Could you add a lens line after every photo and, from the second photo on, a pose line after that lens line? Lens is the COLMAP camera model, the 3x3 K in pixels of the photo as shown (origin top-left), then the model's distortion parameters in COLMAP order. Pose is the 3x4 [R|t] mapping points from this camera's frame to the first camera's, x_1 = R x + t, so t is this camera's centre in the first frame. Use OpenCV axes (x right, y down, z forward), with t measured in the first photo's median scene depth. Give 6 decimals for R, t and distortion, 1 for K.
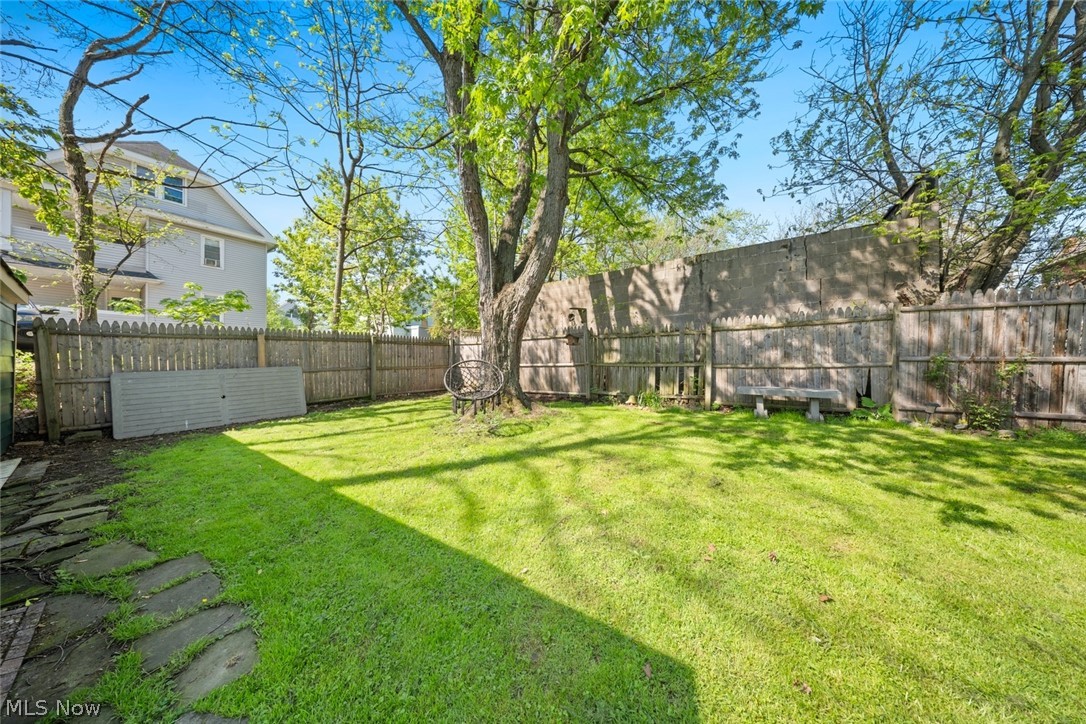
lens RADIAL K [[323.9, 0, 540.5], [0, 323.9, 362.6], [0, 0, 1]] dist [-0.000517, -0.000111]
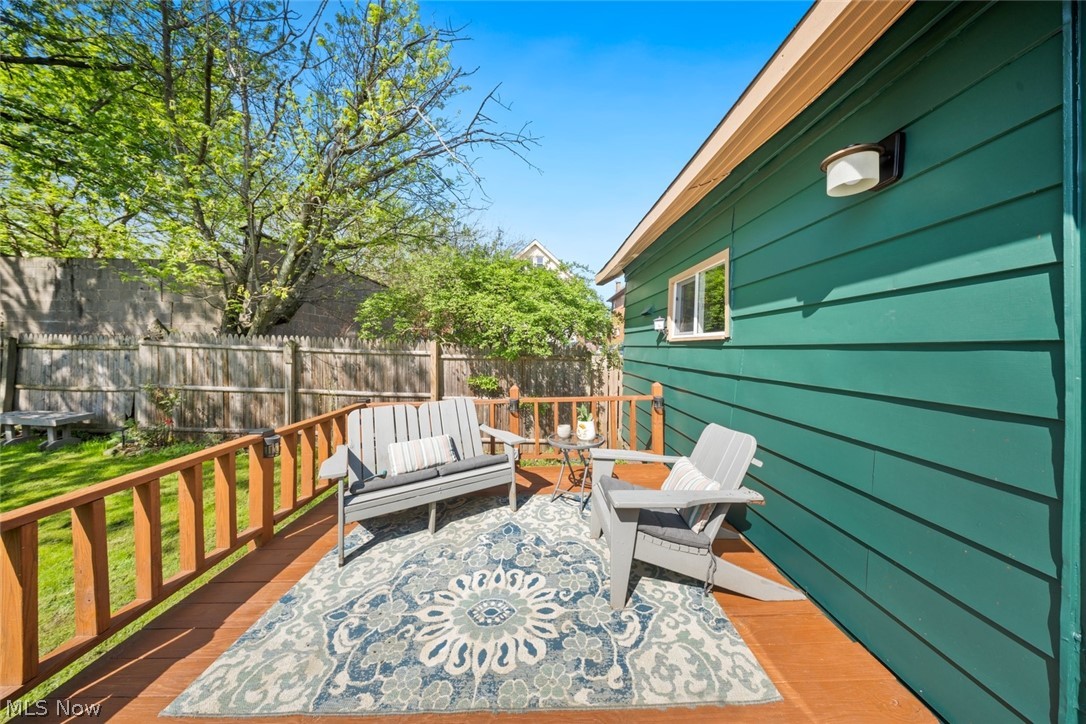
lens RADIAL K [[326.4, 0, 542.4], [0, 326.4, 345.0], [0, 0, 1]] dist [0.009391, -0.003906]
pose [[0.823431, 0.025405, 0.566848, 1.260658], [-0.029678, 0.999558, -0.001686, -0.151403], [-0.566640, -0.015435, 0.823821, -0.578120]]
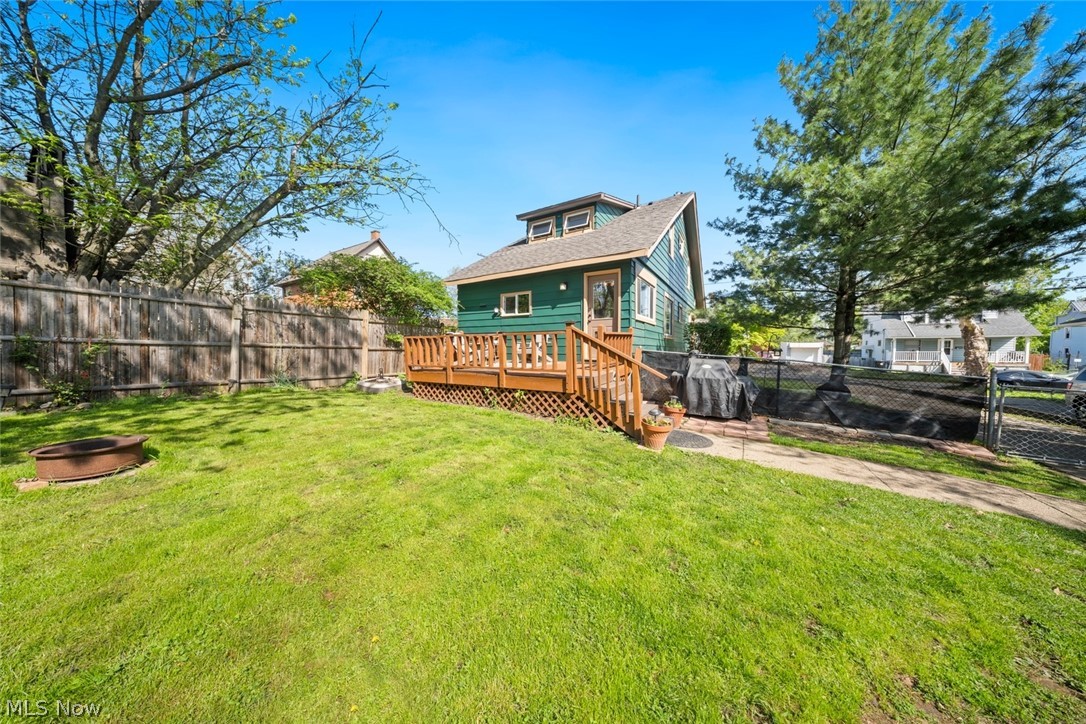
lens RADIAL K [[323.9, 0, 540.5], [0, 323.9, 362.6], [0, 0, 1]] dist [-0.000517, -0.000111]
pose [[-0.046343, -0.030241, 0.998468, 0.154054], [-0.009095, 0.999513, 0.029850, 0.012616], [-0.998884, -0.007697, -0.046596, -0.345911]]
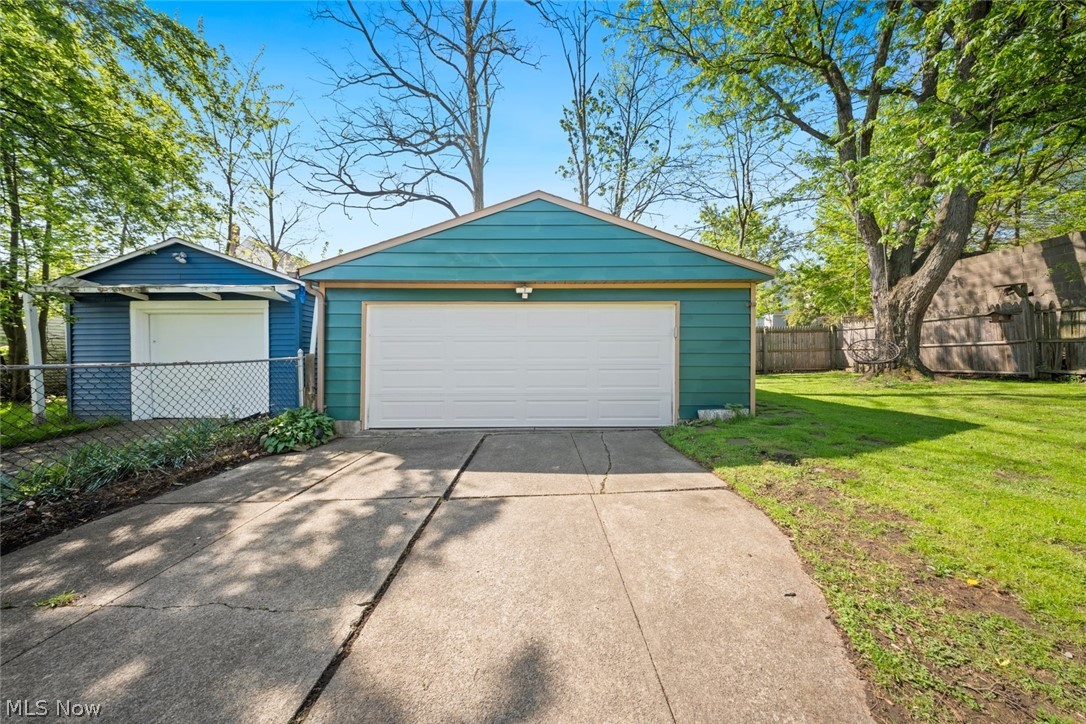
lens RADIAL K [[320.9, 0, 542.8], [0, 320.9, 354.7], [0, 0, 1]] dist [-0.004949, -0.000100]
pose [[0.579667, -0.006615, -0.814827, 0.094518], [0.010103, 0.999949, -0.000930, 0.041367], [0.814791, -0.007693, 0.579704, -0.888056]]
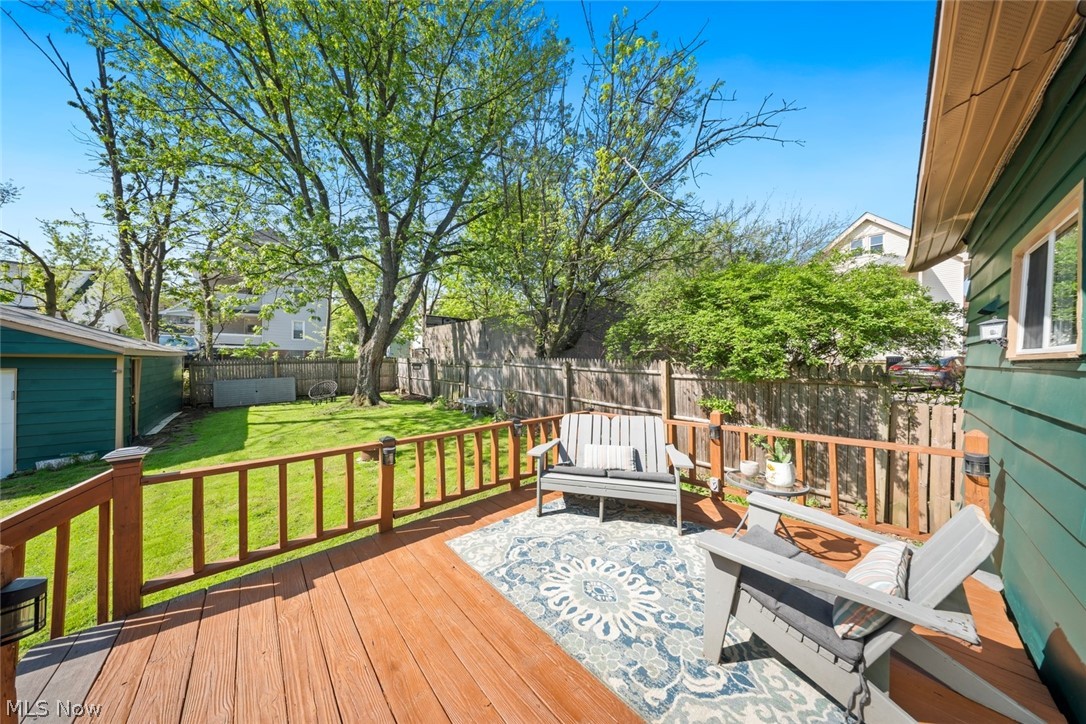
lens RADIAL K [[323.9, 0, 540.5], [0, 323.9, 362.6], [0, 0, 1]] dist [-0.000517, -0.000111]
pose [[0.969907, 0.020296, -0.242629, 1.406194], [-0.015970, 0.999677, 0.019781, -0.162938], [0.242953, -0.015311, 0.969917, -0.660275]]
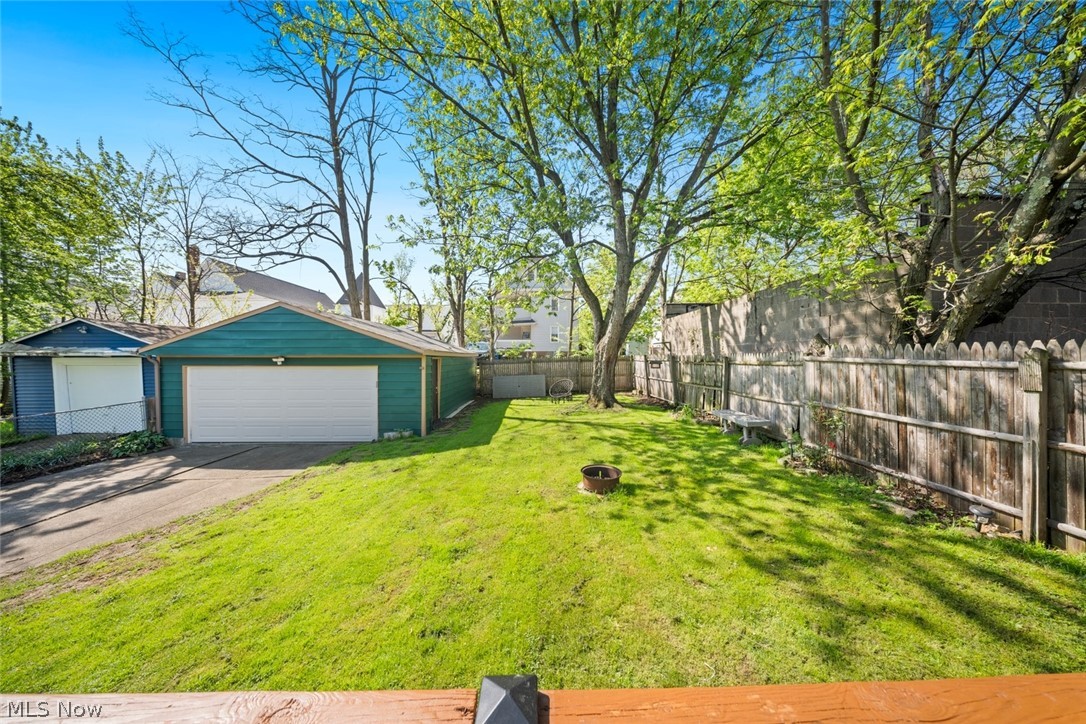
lens RADIAL K [[318.7, 0, 540.4], [0, 318.7, 366.0], [0, 0, 1]] dist [-0.000928, -0.000105]
pose [[0.576693, 0.025159, -0.816573, 1.160404], [0.007272, 0.999328, 0.035926, -0.142881], [0.816929, -0.026657, 0.576122, -0.310273]]
